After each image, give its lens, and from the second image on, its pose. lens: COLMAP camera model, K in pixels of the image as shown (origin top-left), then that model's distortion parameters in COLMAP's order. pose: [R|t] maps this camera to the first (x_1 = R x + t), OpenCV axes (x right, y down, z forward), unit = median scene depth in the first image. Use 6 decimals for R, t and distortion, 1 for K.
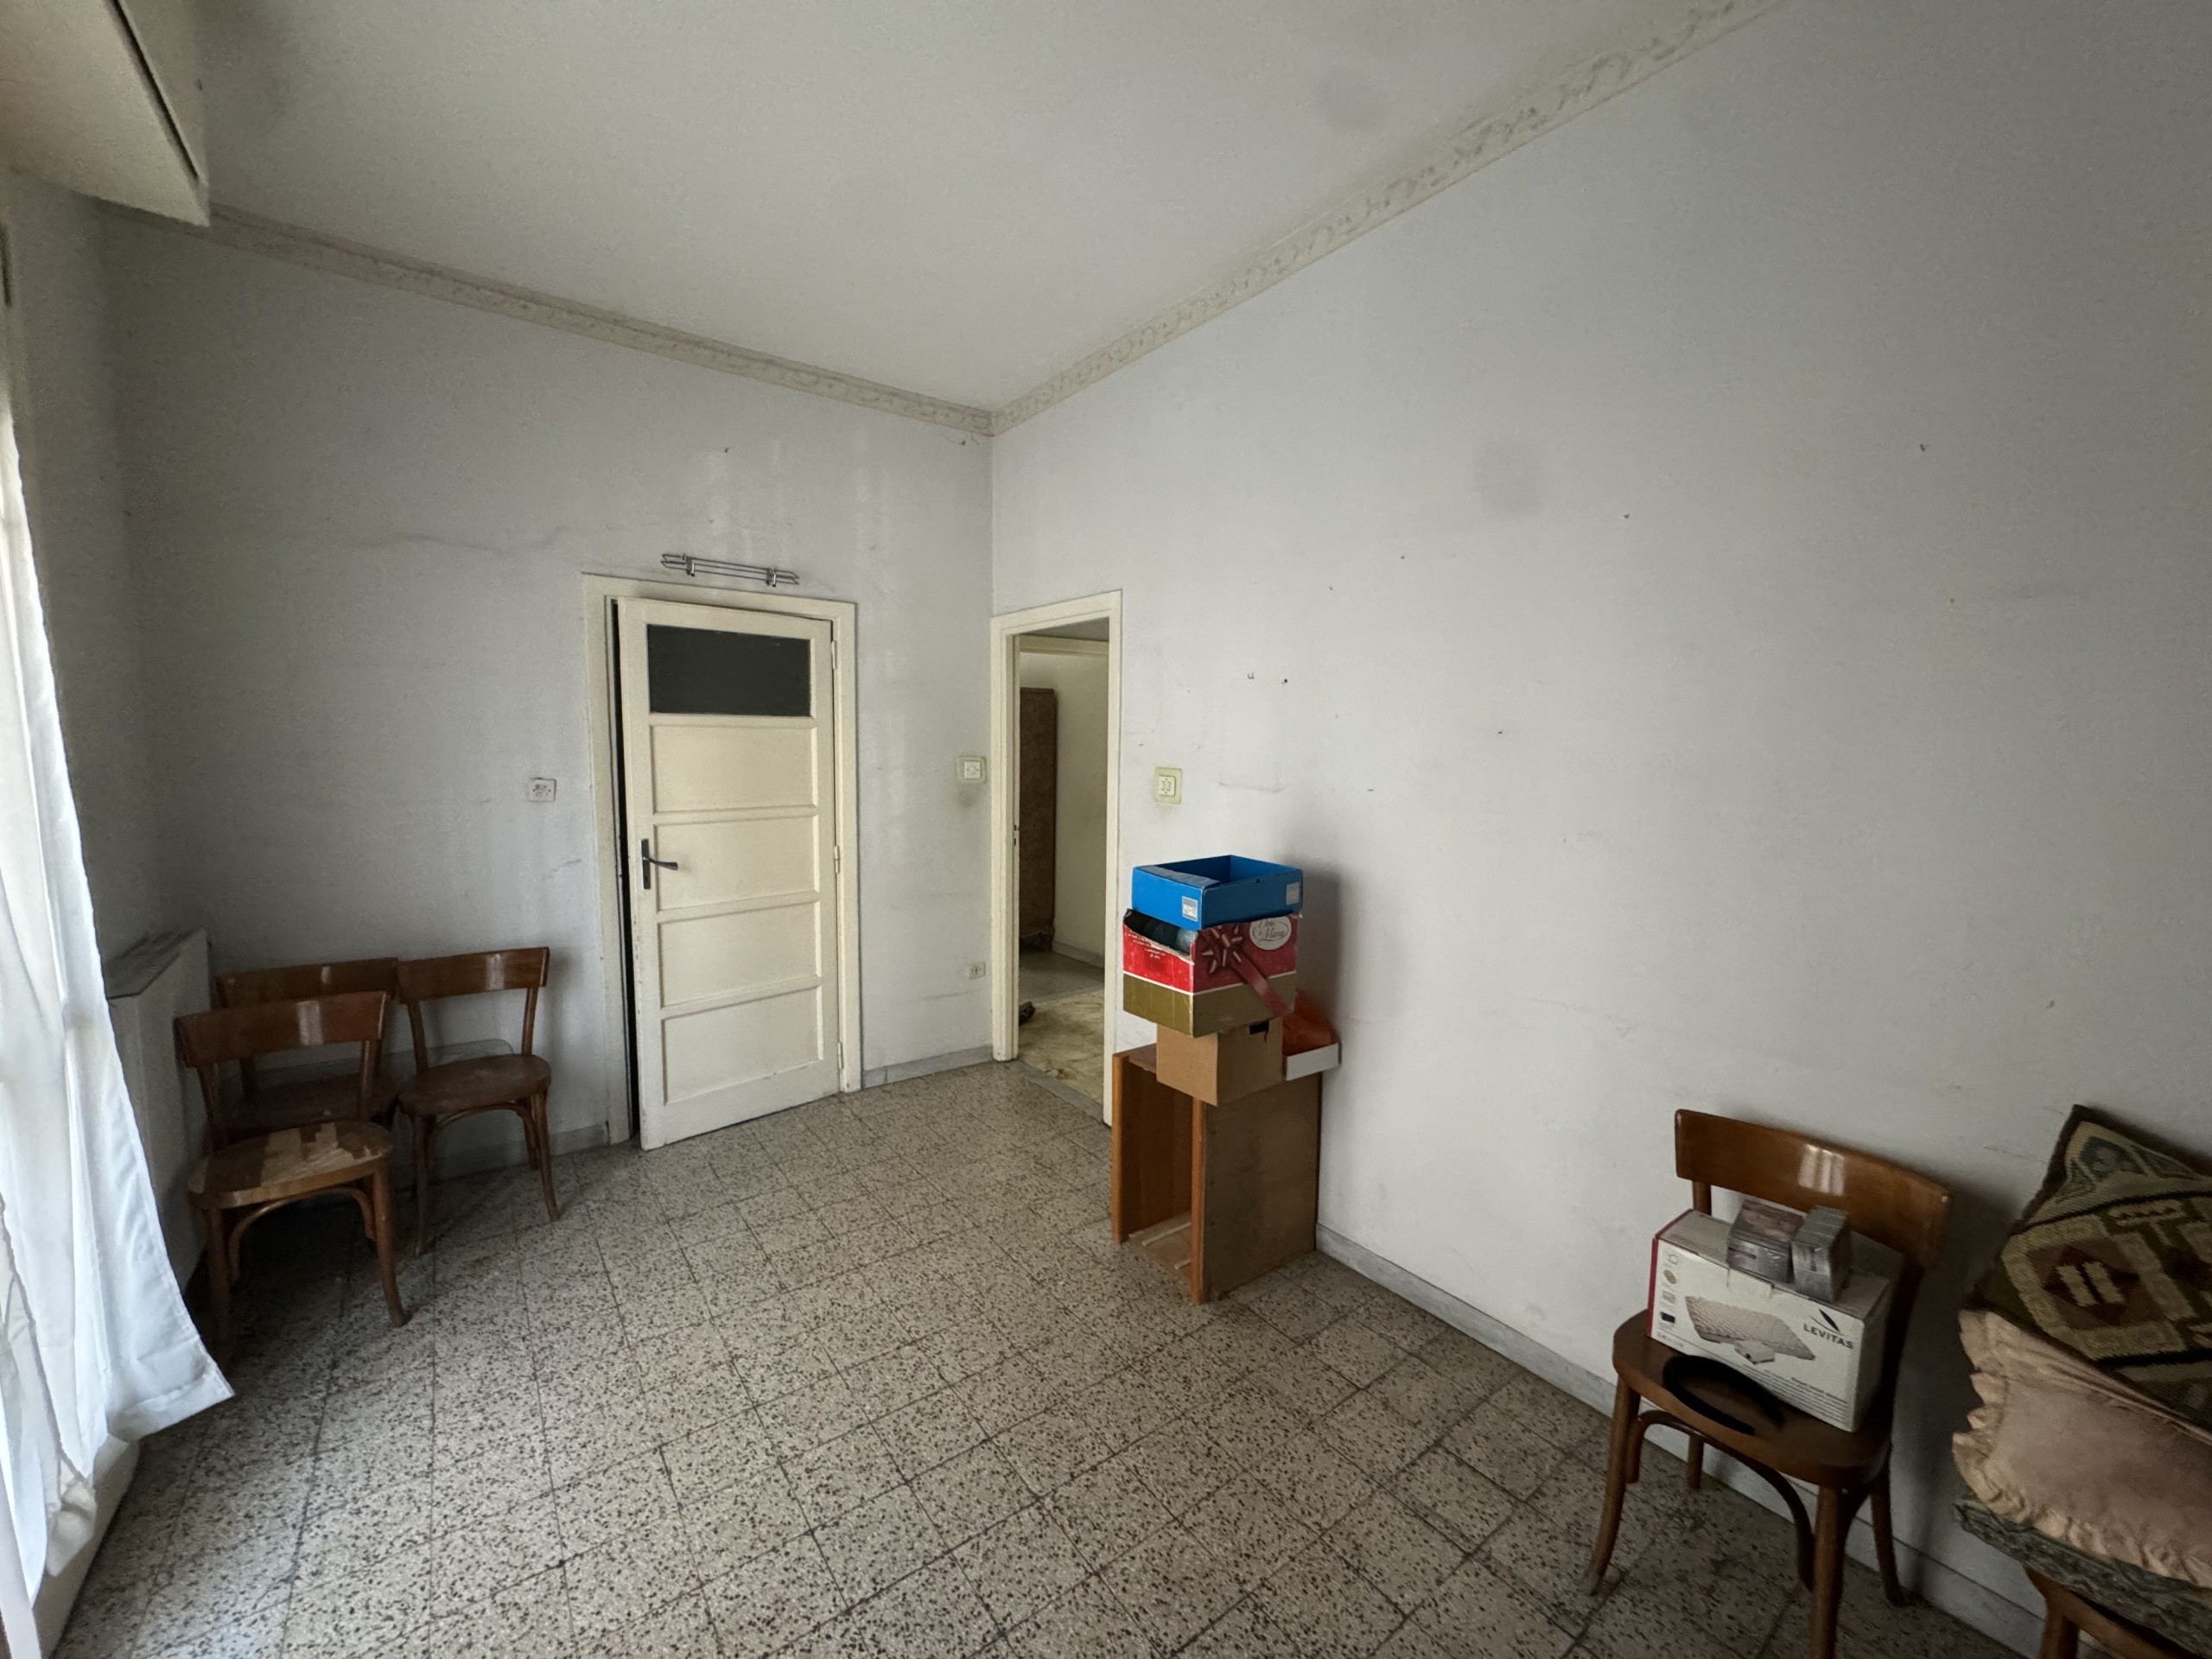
lens RADIAL K [[881.6, 0, 1104.2], [0, 881.6, 828.9], [0, 0, 1]] dist [-0.003902, 0.000506]
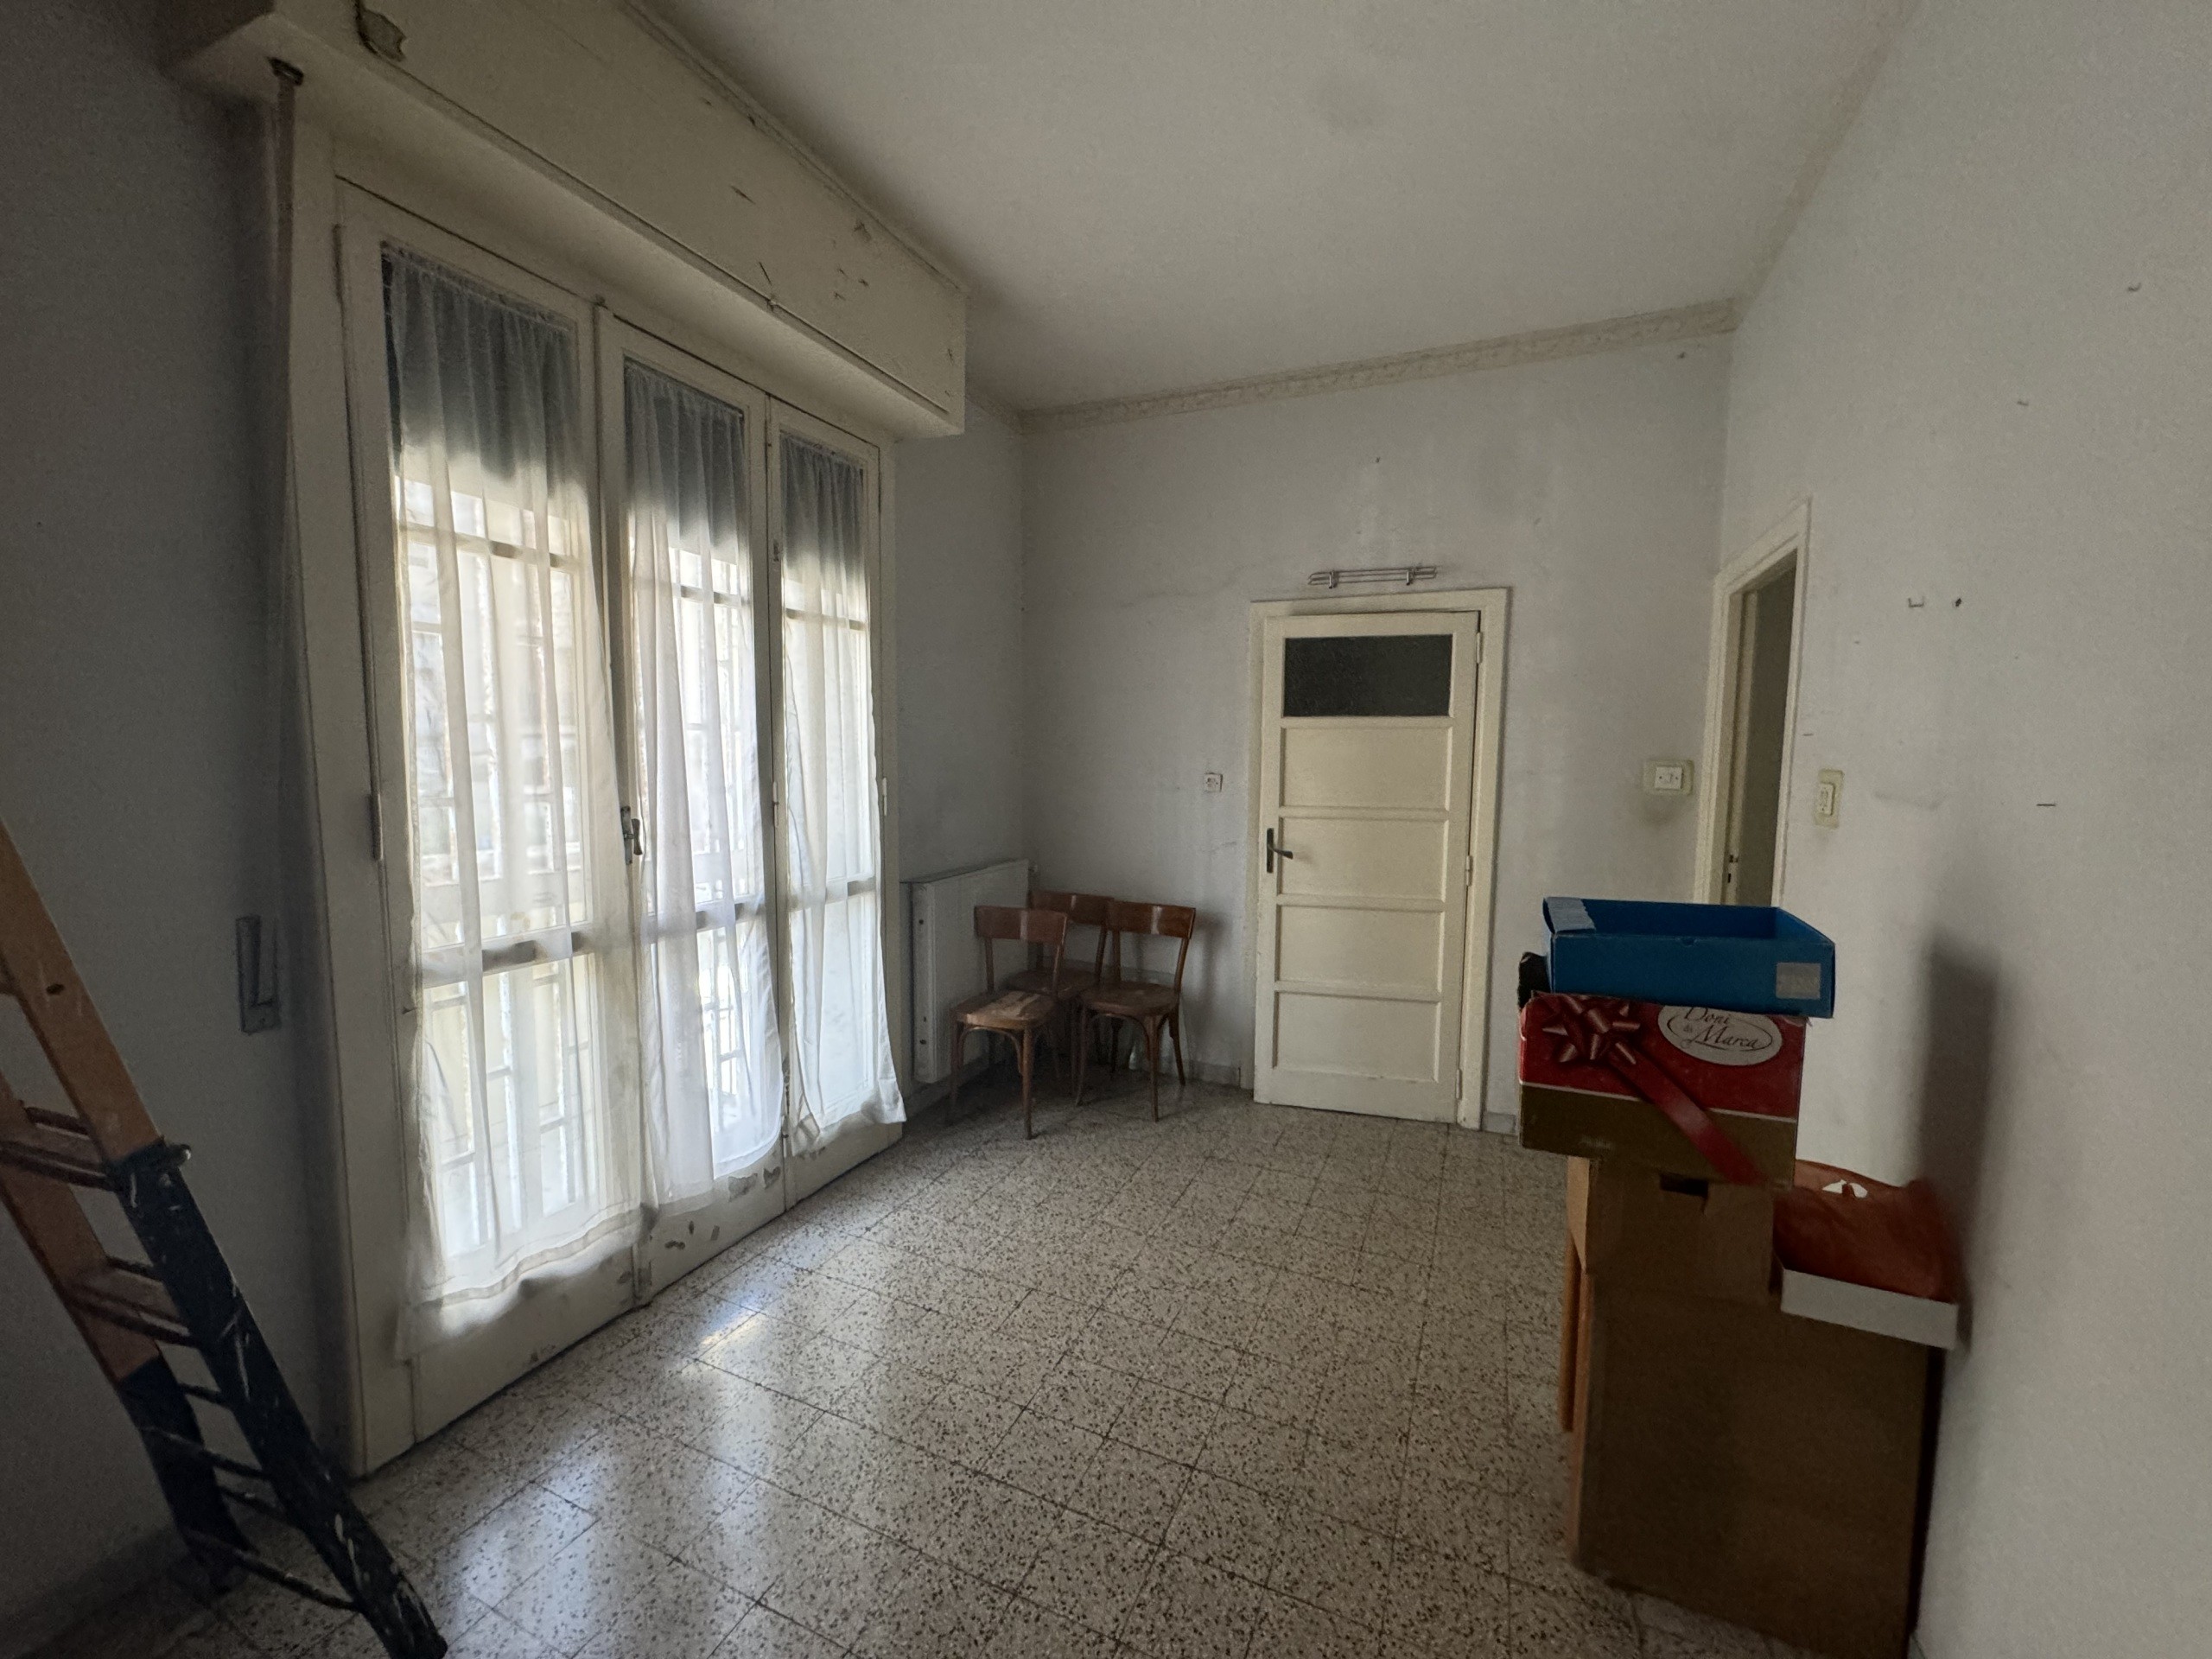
lens RADIAL K [[881.6, 0, 1108.2], [0, 881.6, 831.4], [0, 0, 1]] dist [-0.003902, 0.000506]
pose [[0.492049, 0.068129, -0.867898, 0.503851], [-0.087547, 0.995752, 0.028531, 0.001574], [0.866154, 0.061944, 0.495923, 0.356380]]
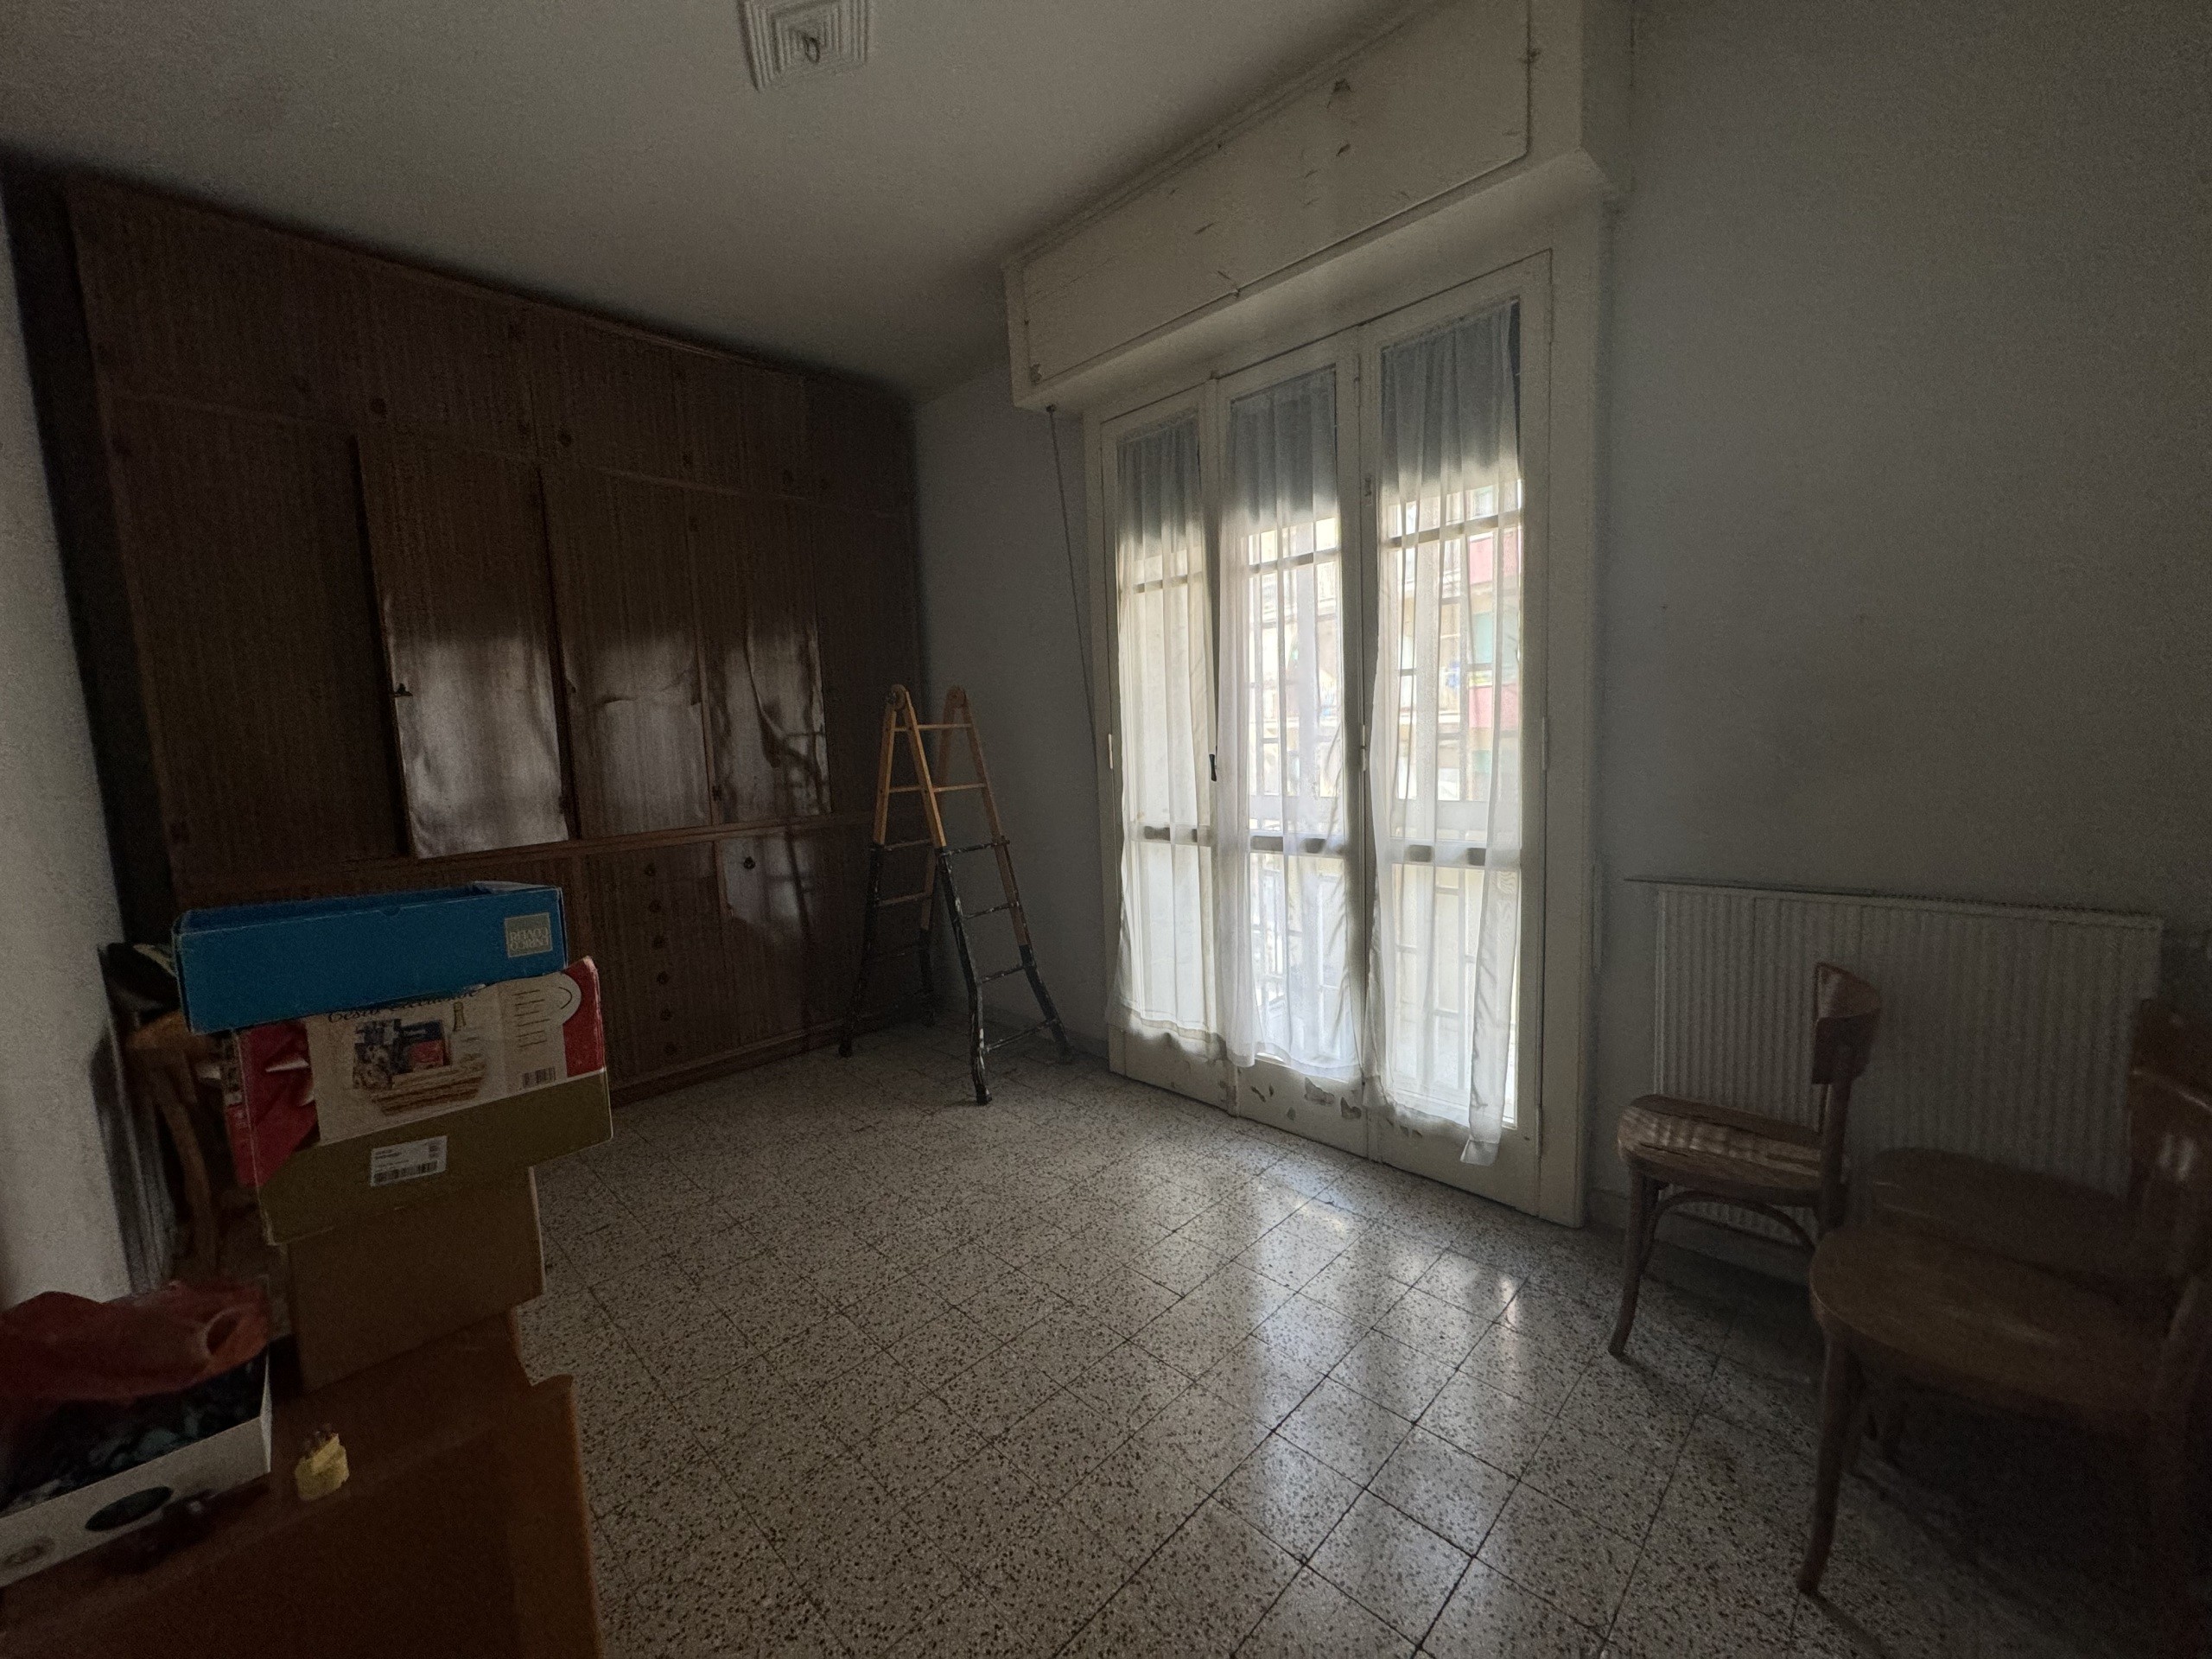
lens RADIAL K [[881.6, 0, 1103.8], [0, 881.6, 827.0], [0, 0, 1]] dist [-0.003902, 0.000506]
pose [[-0.988784, 0.043425, -0.142900, -0.226200], [0.014312, 0.979944, 0.198756, -0.096075], [0.148664, 0.194482, -0.969575, 1.644164]]
